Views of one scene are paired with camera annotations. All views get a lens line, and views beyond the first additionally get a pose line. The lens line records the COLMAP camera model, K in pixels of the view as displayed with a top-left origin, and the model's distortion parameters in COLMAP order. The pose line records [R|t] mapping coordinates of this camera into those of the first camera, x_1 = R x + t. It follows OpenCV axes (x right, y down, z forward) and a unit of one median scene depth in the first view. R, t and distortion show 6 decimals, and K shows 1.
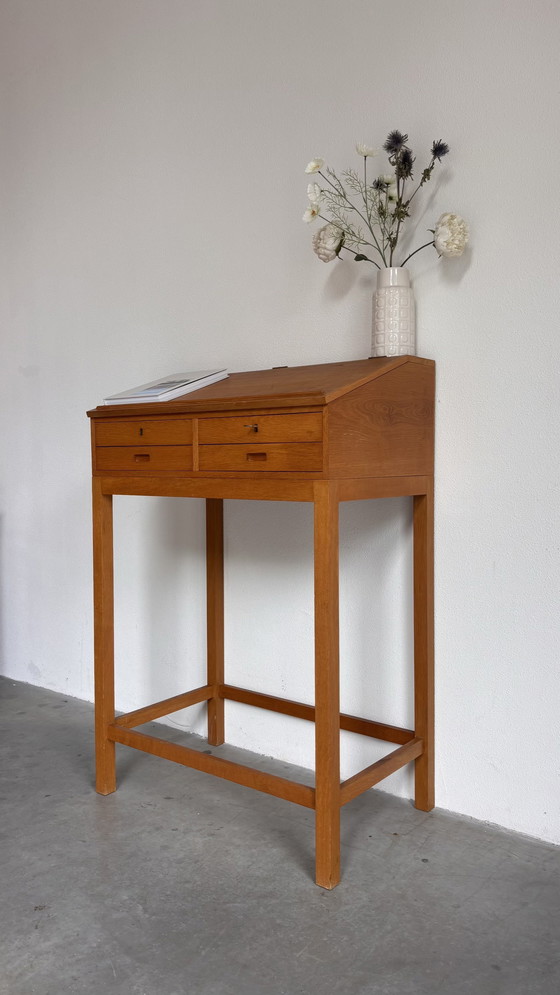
lens RADIAL K [[756.8, 0, 269.7], [0, 756.8, 501.2], [0, 0, 1]] dist [0.056694, -0.068605]
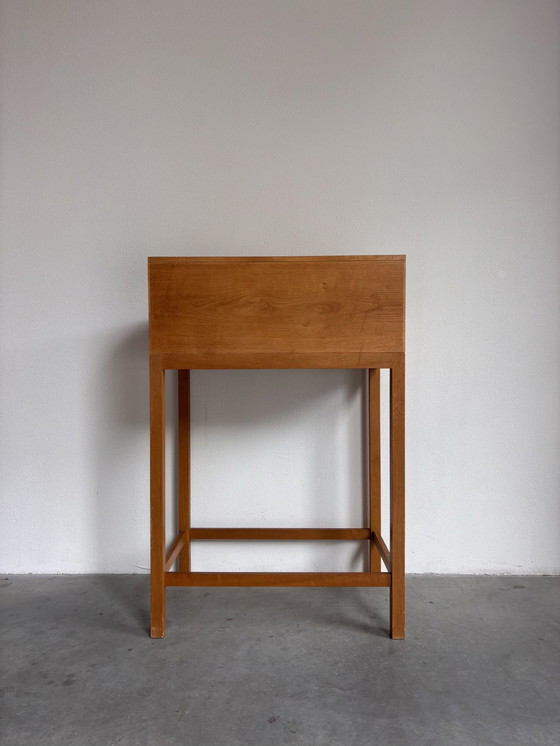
lens RADIAL K [[567.8, 0, 276.2], [0, 567.8, 373.7], [0, 0, 1]] dist [0.058592, -0.070589]
pose [[0.795237, -0.017720, 0.606040, -0.696821], [0.034764, 0.999261, -0.016400, 0.018586], [-0.605301, 0.034111, 0.795265, 0.245452]]
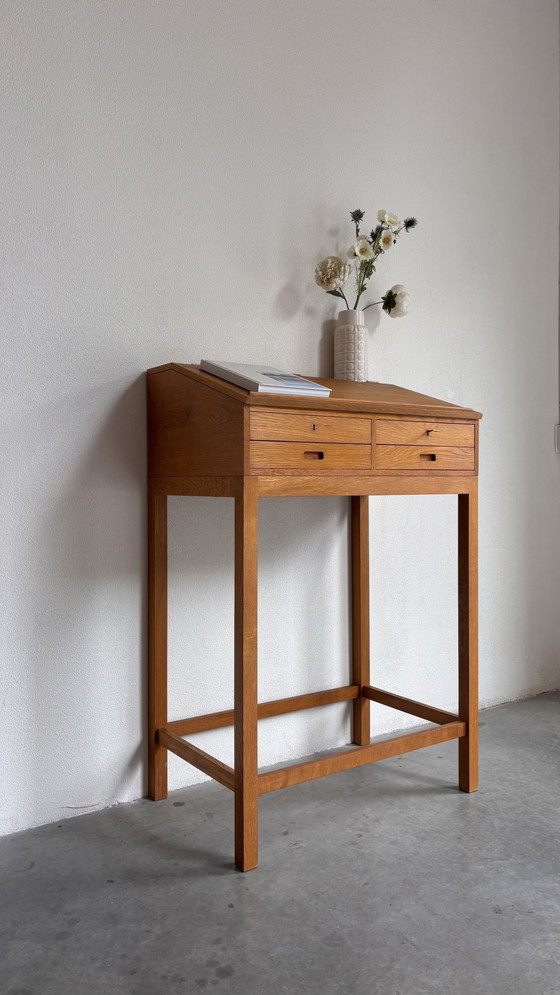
lens RADIAL K [[756.8, 0, 273.1], [0, 756.8, 497.5], [0, 0, 1]] dist [0.056694, -0.068605]
pose [[0.286411, -0.016149, 0.957971, -1.121524], [0.055584, 0.998454, 0.000214, -0.009387], [-0.956493, 0.053187, 0.286866, 0.827289]]
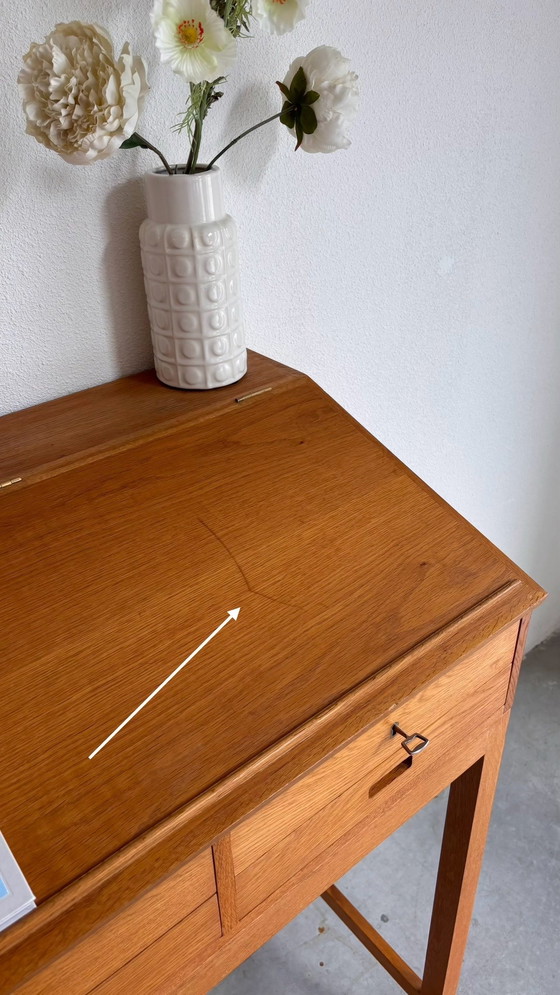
lens RADIAL K [[756.8, 0, 278.1], [0, 756.8, 499.7], [0, 0, 1]] dist [0.056694, -0.068605]
pose [[0.206754, -0.527810, 0.823814, -0.275336], [0.083742, 0.848464, 0.522586, -0.382391], [-0.974803, -0.039059, 0.219623, 0.900130]]
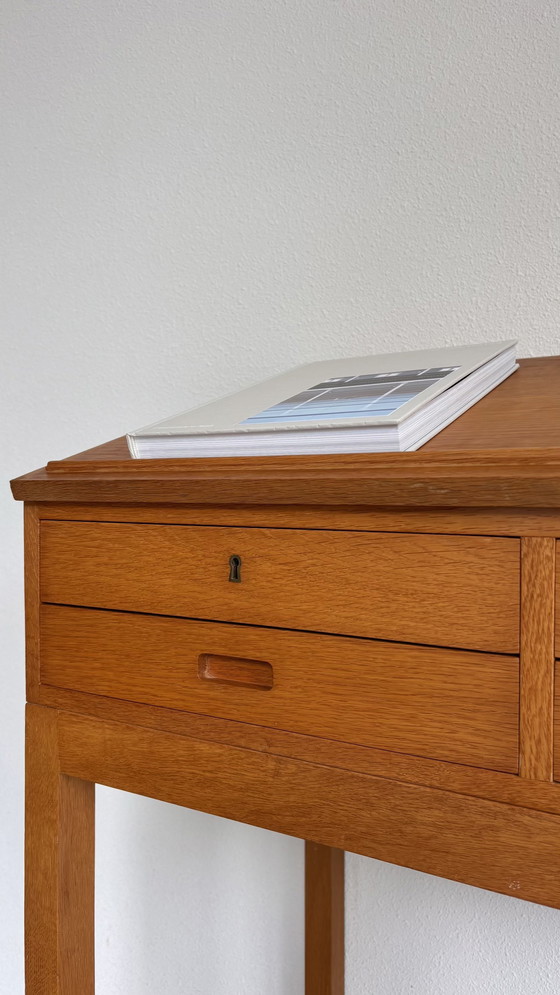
lens RADIAL K [[756.8, 0, 283.8], [0, 756.8, 510.3], [0, 0, 1]] dist [0.056694, -0.068605]
pose [[0.991947, 0.009617, 0.126287, -0.194694], [-0.004020, 0.999001, -0.044503, -0.104799], [-0.126589, 0.043637, 0.990995, 0.783433]]
